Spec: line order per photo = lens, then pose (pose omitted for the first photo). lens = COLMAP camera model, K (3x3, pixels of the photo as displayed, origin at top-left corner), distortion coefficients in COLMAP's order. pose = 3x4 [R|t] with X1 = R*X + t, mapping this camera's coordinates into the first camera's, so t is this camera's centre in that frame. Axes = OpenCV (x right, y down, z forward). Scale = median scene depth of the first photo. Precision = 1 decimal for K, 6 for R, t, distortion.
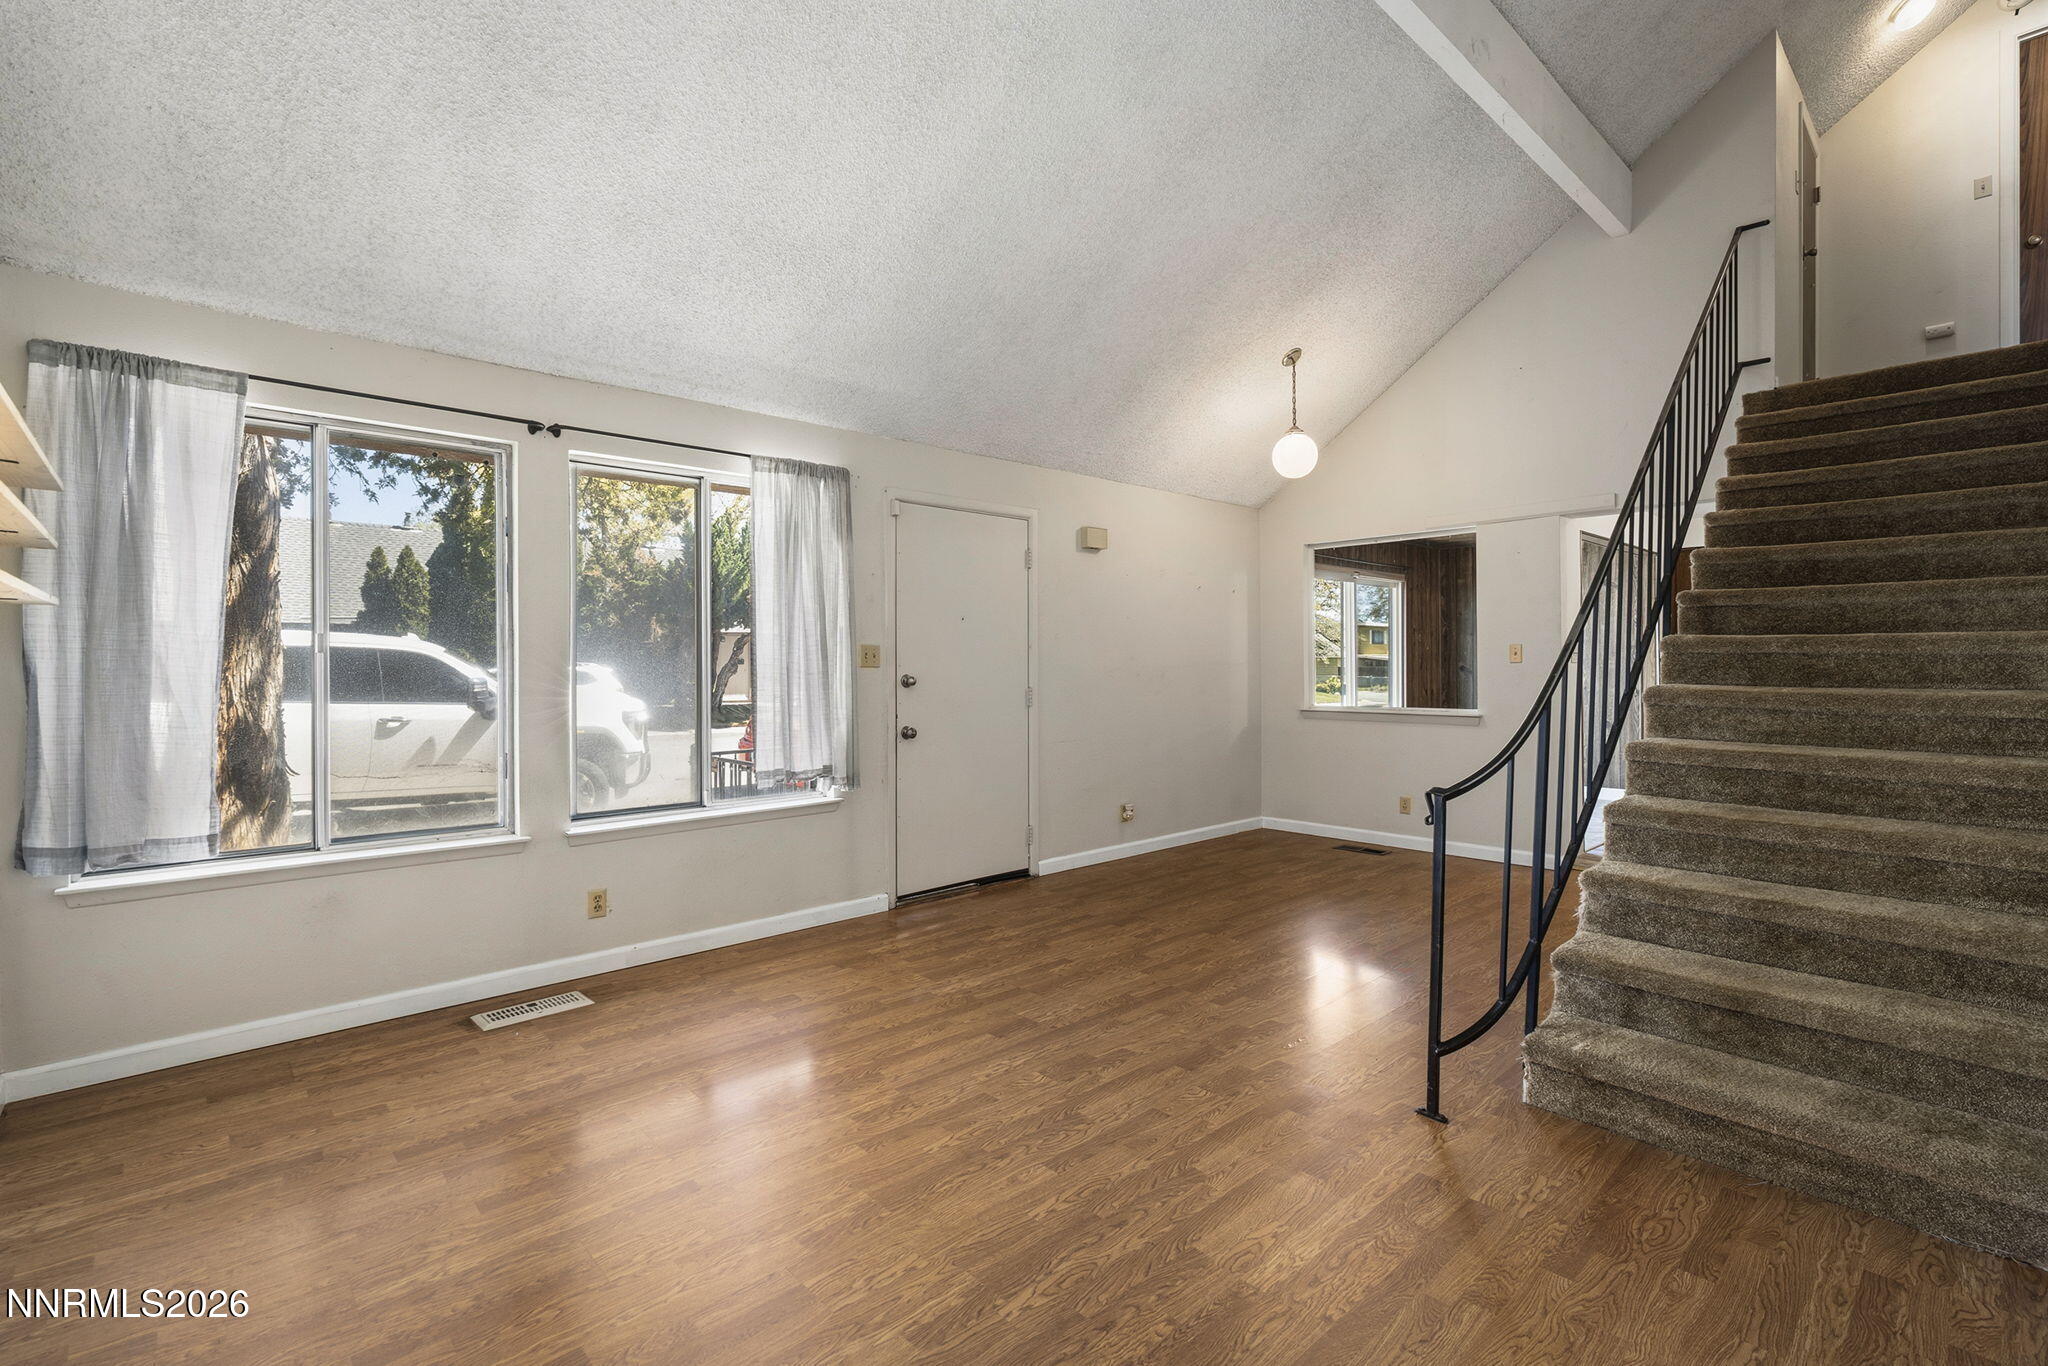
lens RADIAL K [[926.2, 0, 1003.1], [0, 926.2, 678.4], [0, 0, 1]] dist [-0.009709, 0.003378]
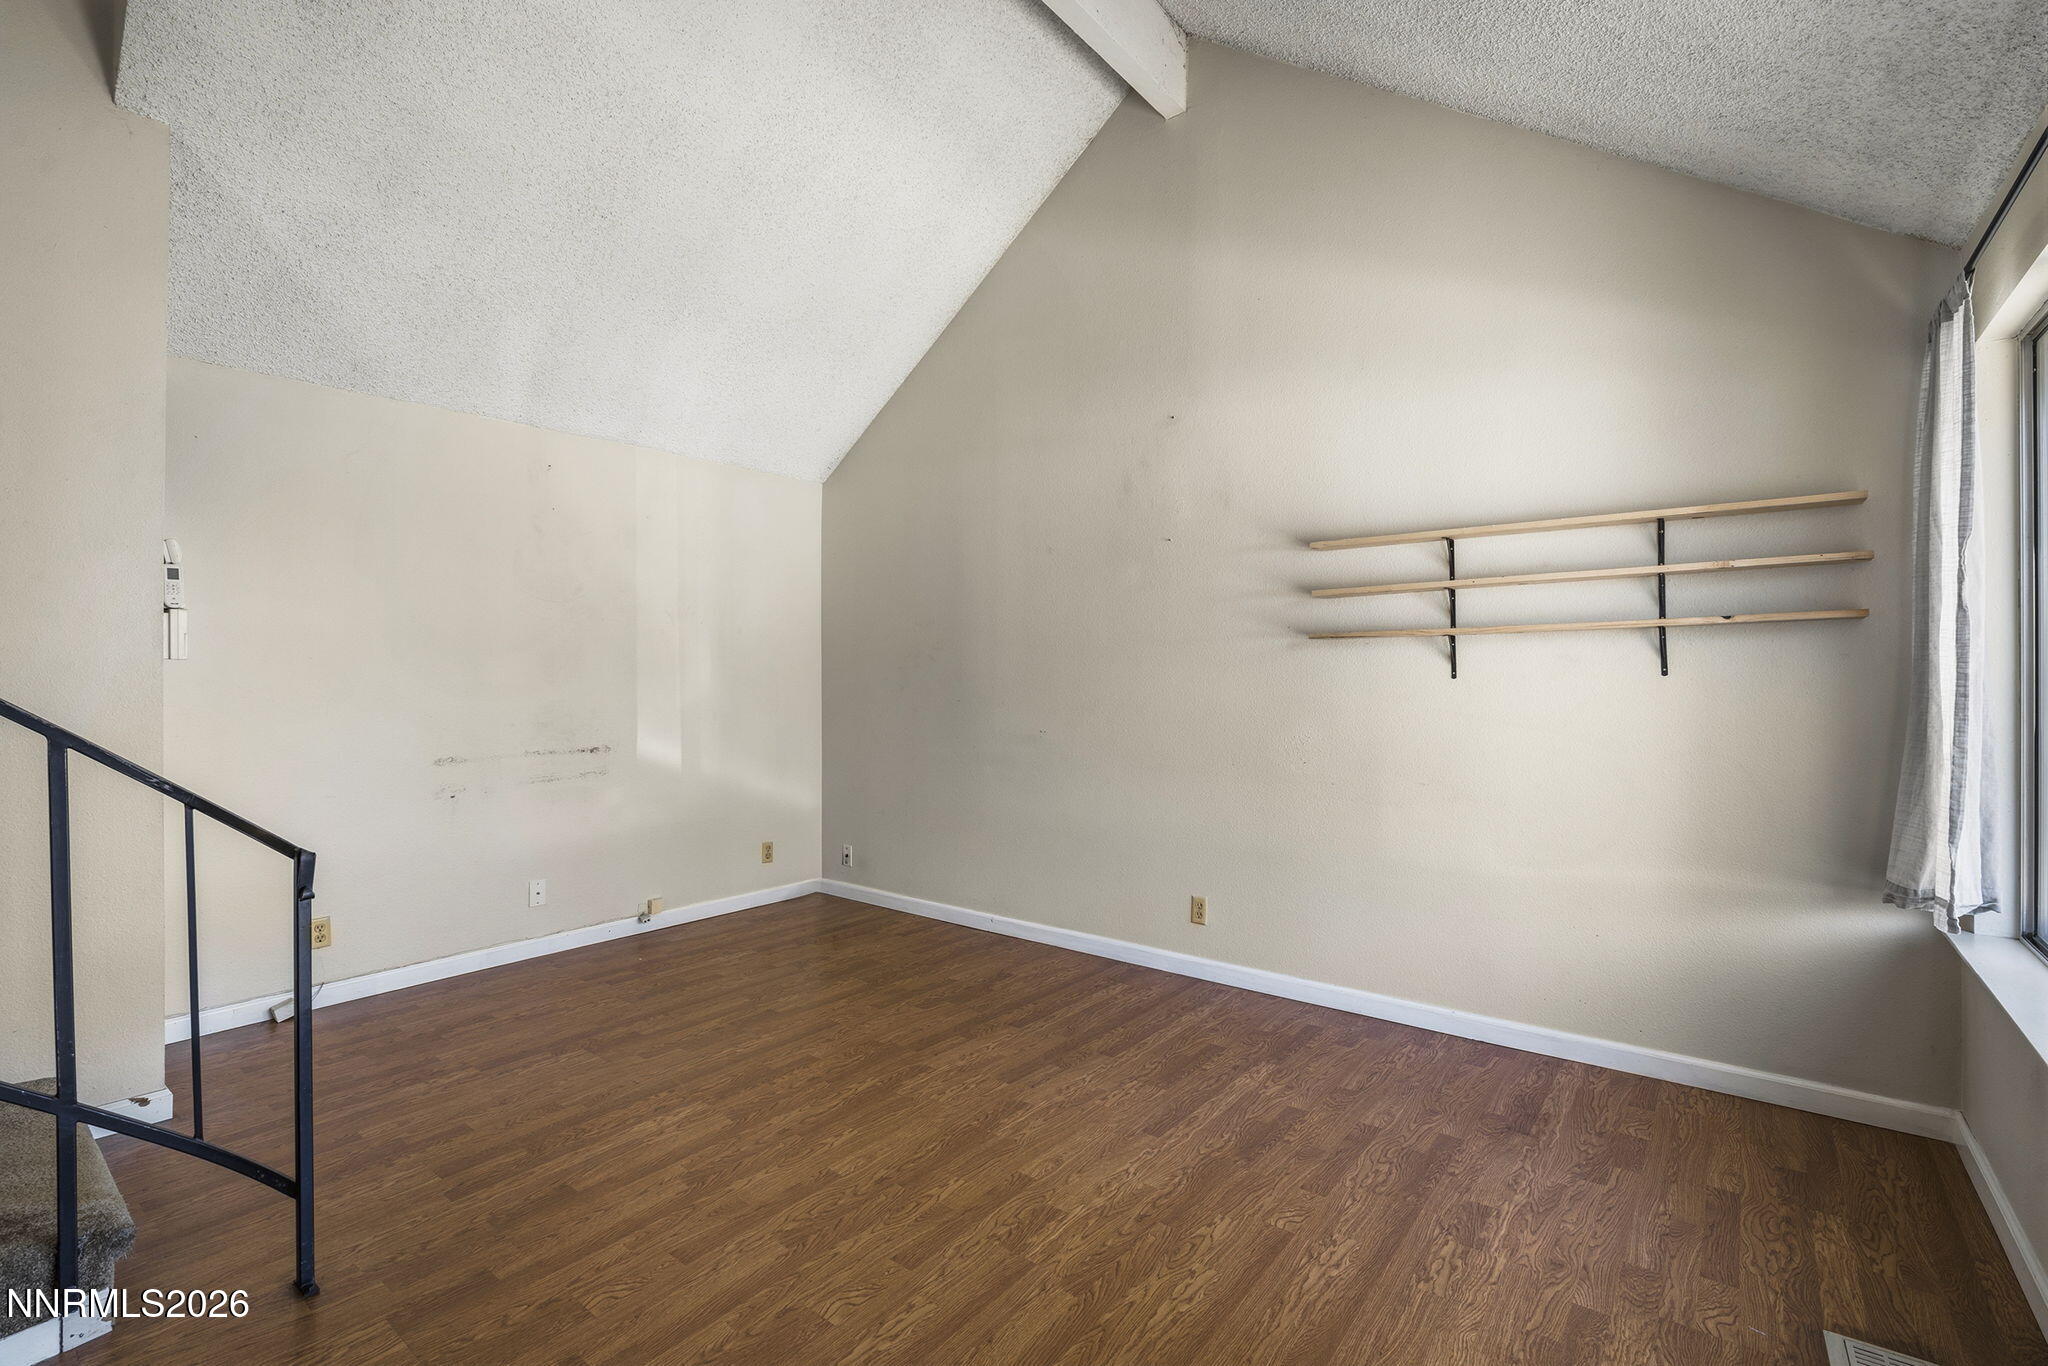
lens RADIAL K [[926.2, 0, 1016.5], [0, 926.2, 674.3], [0, 0, 1]] dist [-0.009709, 0.003378]
pose [[-0.985472, 0.005623, -0.169743, 0.014546], [0.003419, 0.999906, 0.013274, -0.024497], [0.169802, 0.012501, -0.985399, 1.327023]]
